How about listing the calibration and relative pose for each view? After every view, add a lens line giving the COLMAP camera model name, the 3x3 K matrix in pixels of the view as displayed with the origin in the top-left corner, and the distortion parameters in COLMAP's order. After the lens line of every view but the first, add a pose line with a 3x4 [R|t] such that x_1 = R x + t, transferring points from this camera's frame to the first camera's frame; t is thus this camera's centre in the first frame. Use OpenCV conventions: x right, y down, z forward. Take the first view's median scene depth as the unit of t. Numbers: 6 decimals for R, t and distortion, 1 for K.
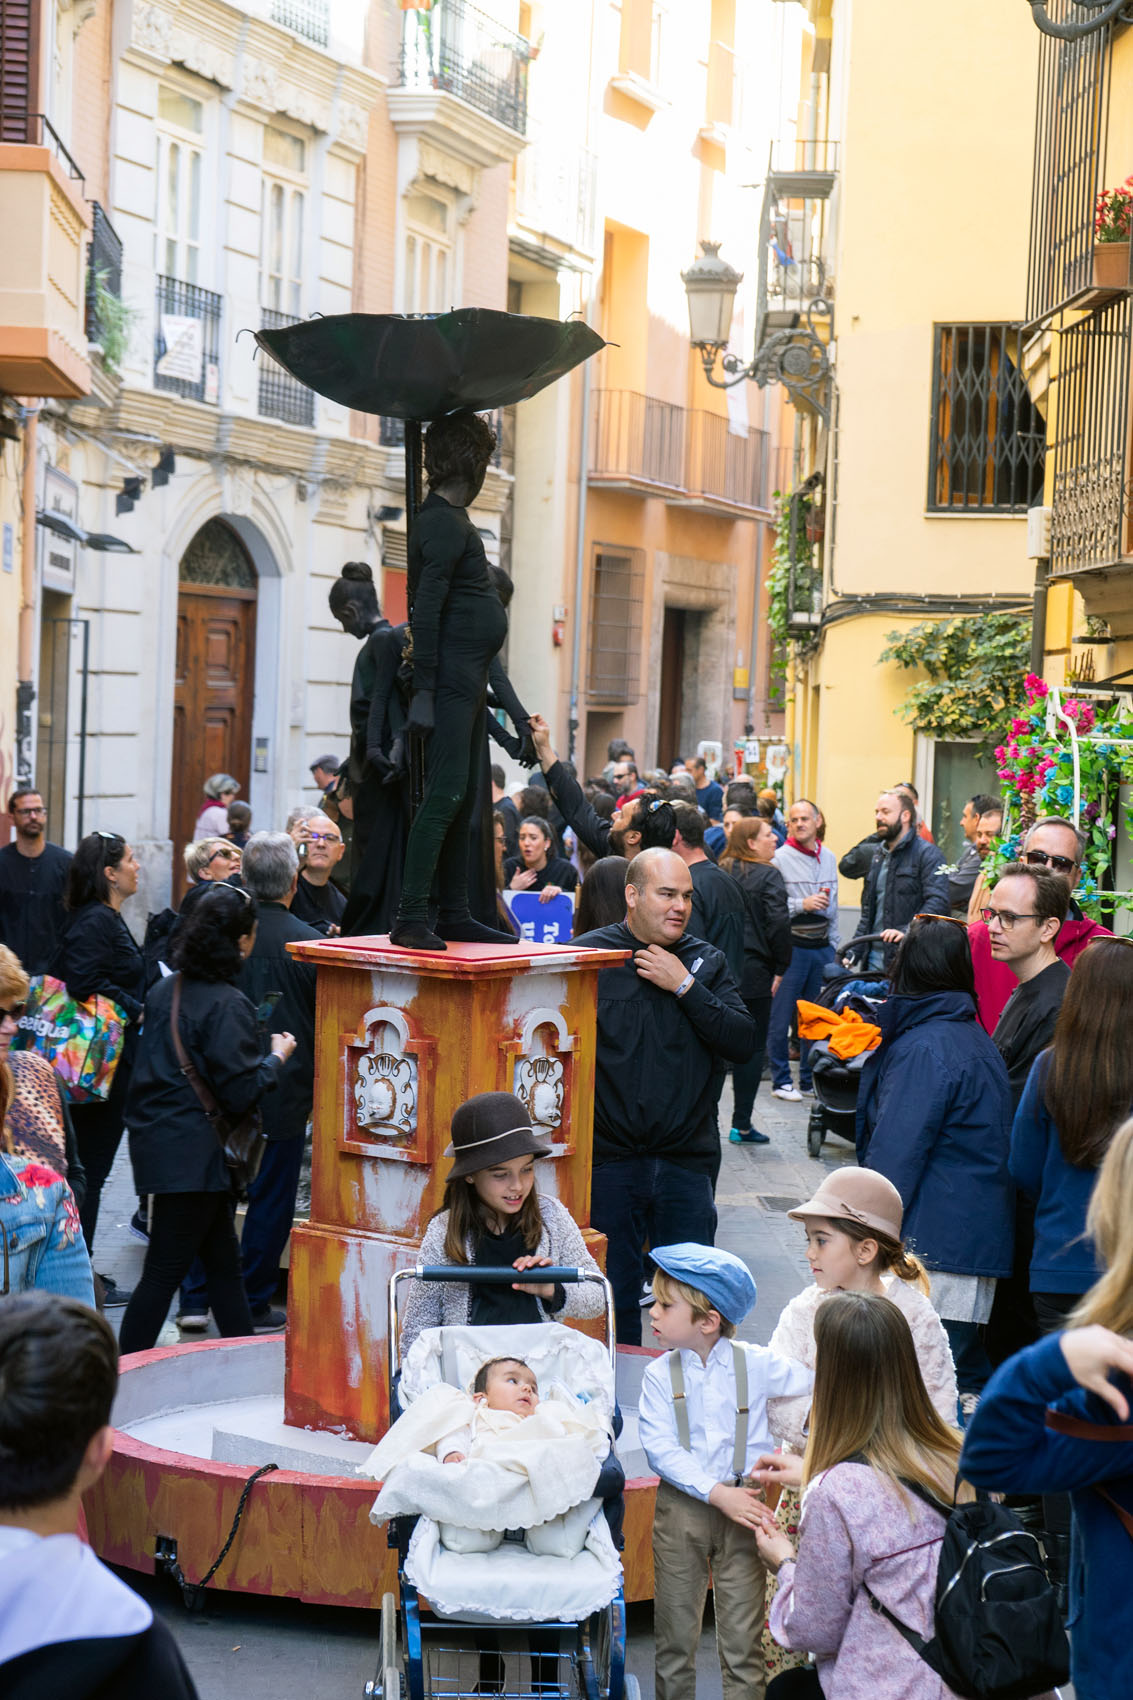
lens RADIAL K [[3441.3, 0, 565.5], [0, 3441.3, 849.8], [0, 0, 1]] dist [-0.066796, 0.000000]
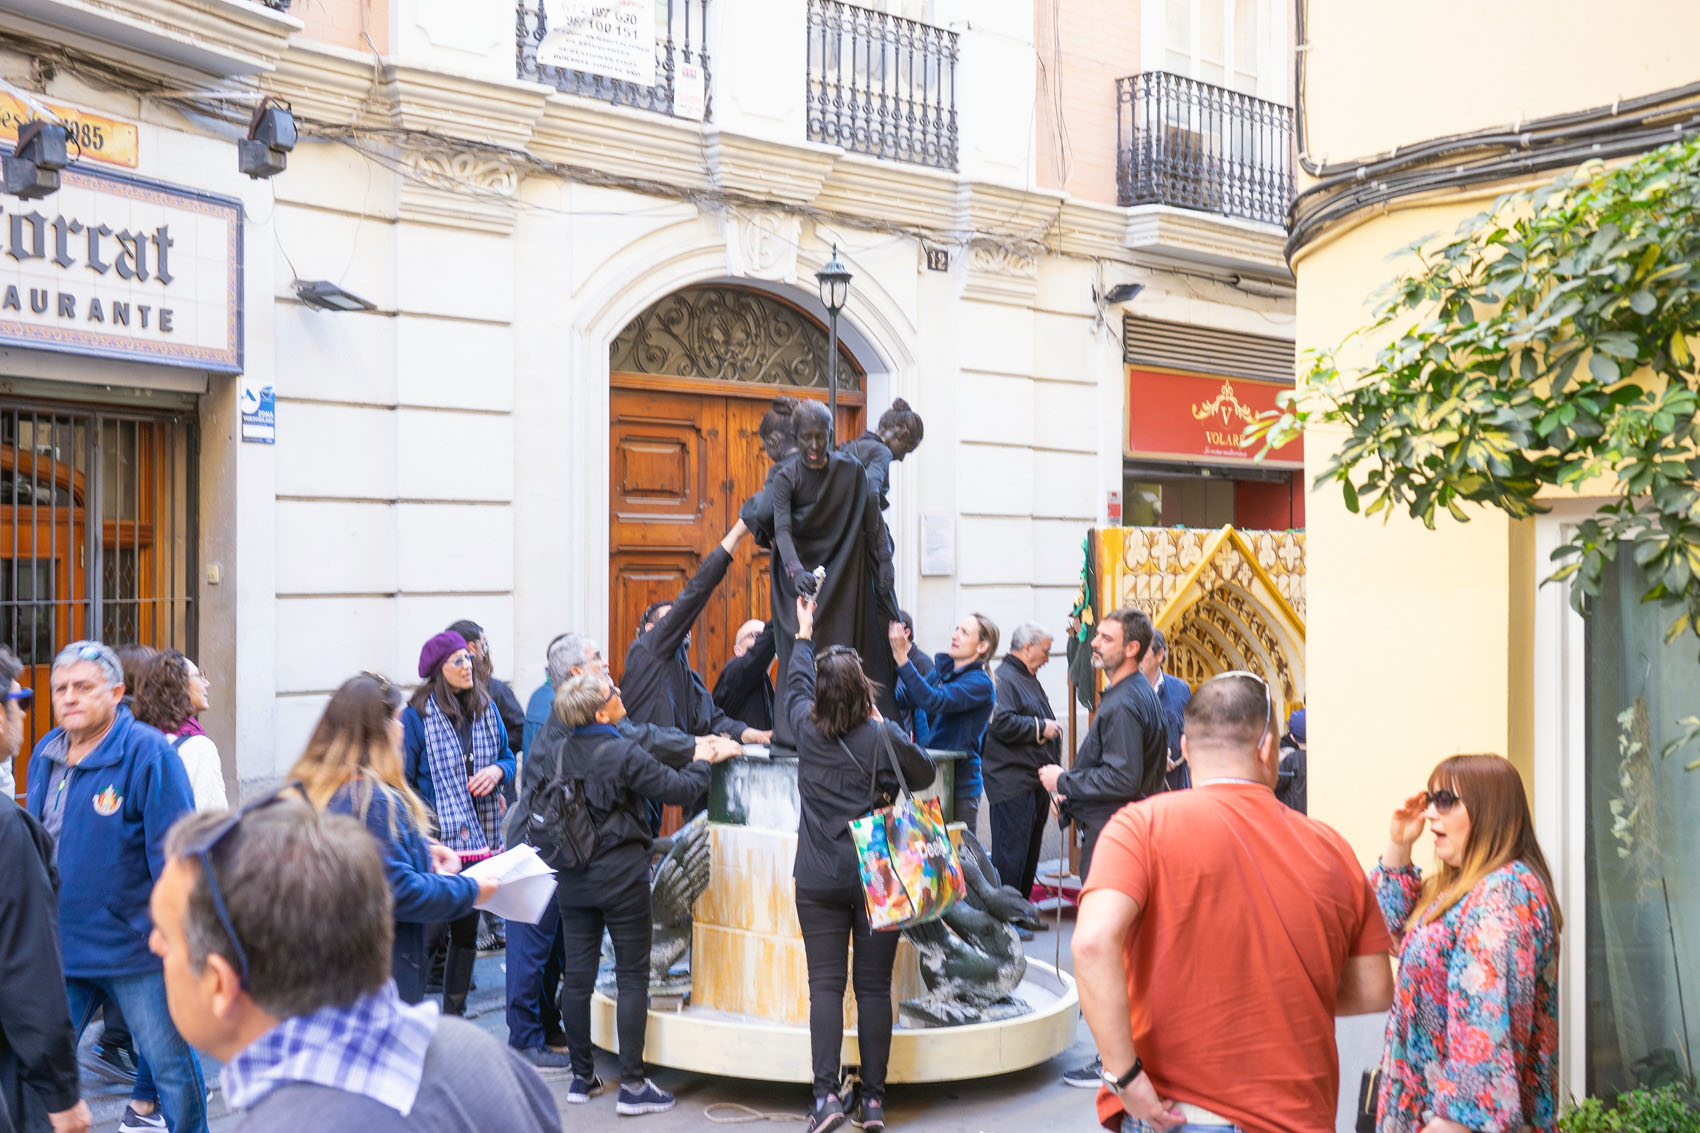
lens RADIAL K [[2005.1, 0, 850.8], [0, 2005.1, 567.4], [0, 0, 1]] dist [-0.000886, 0.000000]
pose [[0.879711, -0.036846, -0.474079, 0.121084], [0.012732, 0.998461, -0.053976, -0.016385], [0.475338, 0.041448, 0.878826, 0.683882]]
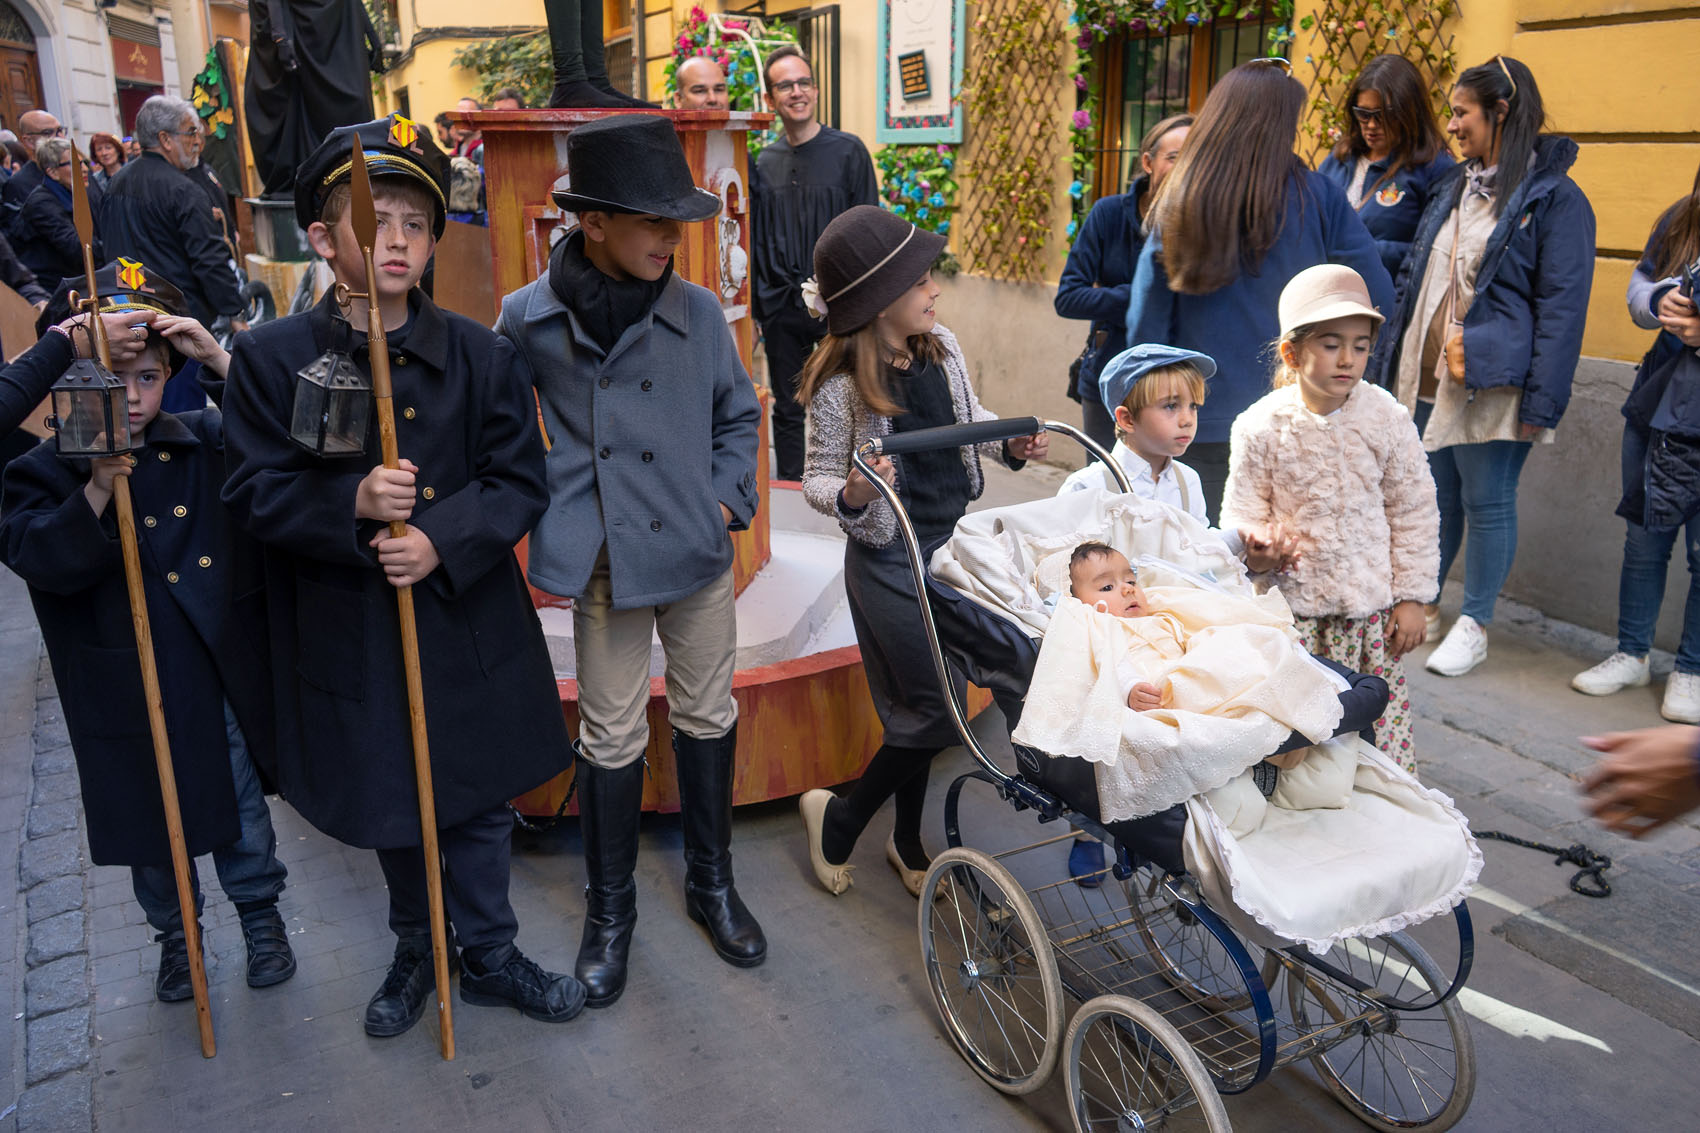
lens RADIAL K [[1357.2, 0, 847.0], [0, 1357.2, 559.9], [0, 0, 1]] dist [-0.003744, 0.004891]
pose [[0.897875, -0.160230, 0.410056, -0.049379], [0.052132, 0.963560, 0.262363, 0.017111], [-0.437152, -0.214192, 0.873510, 0.193996]]
